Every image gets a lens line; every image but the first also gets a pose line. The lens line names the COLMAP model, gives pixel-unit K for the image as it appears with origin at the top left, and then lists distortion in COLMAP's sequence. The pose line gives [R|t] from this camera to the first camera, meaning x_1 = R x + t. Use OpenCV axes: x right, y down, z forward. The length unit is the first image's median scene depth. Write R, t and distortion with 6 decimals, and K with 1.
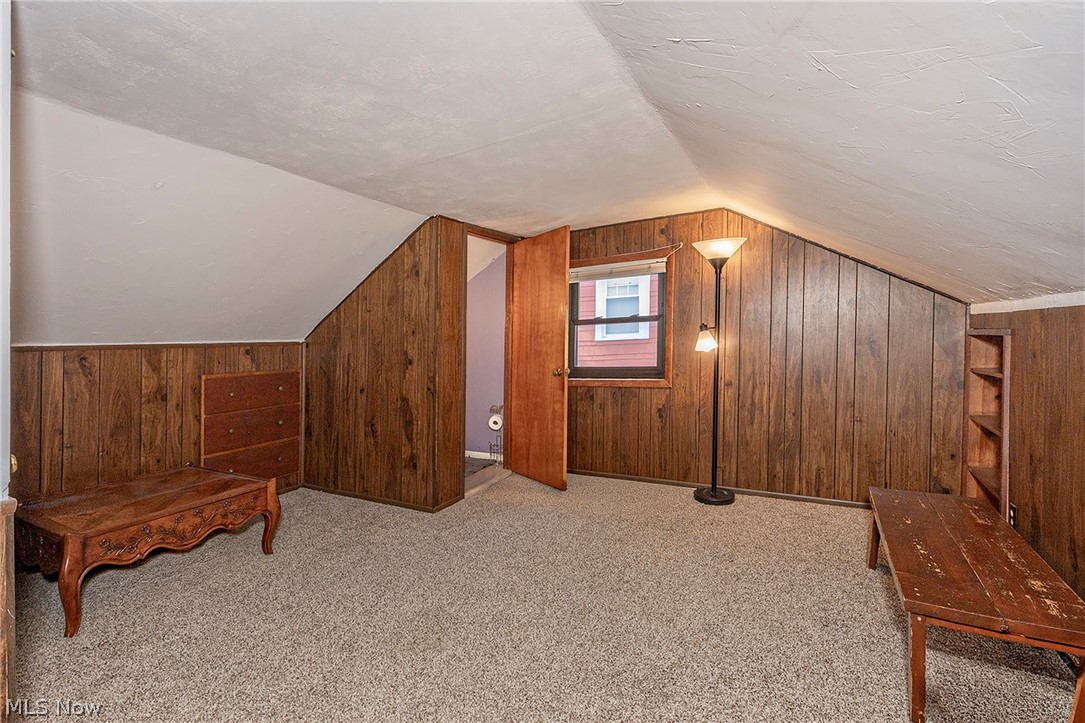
lens RADIAL K [[498.6, 0, 531.3], [0, 498.6, 358.9], [0, 0, 1]] dist [-0.002860, -0.000353]
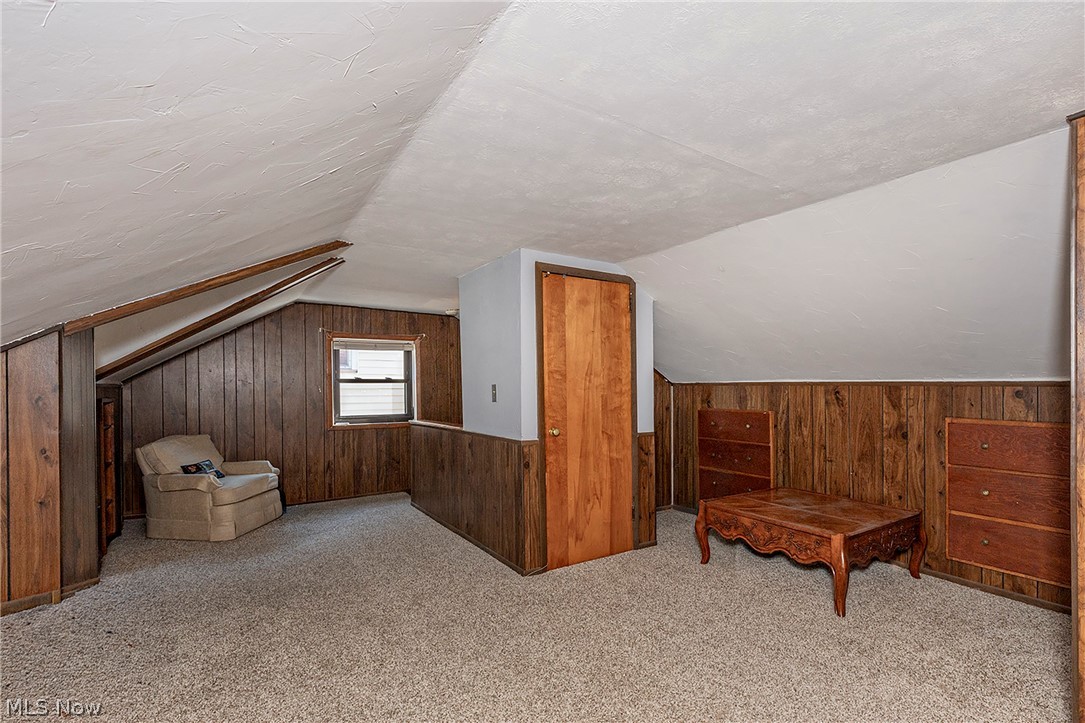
lens RADIAL K [[498.6, 0, 532.0], [0, 498.6, 356.2], [0, 0, 1]] dist [-0.002860, -0.000353]
pose [[-0.467628, -0.009042, -0.883879, 0.502231], [-0.011709, 0.999923, -0.004034, -0.069441], [0.883848, 0.008463, -0.467698, 0.820340]]
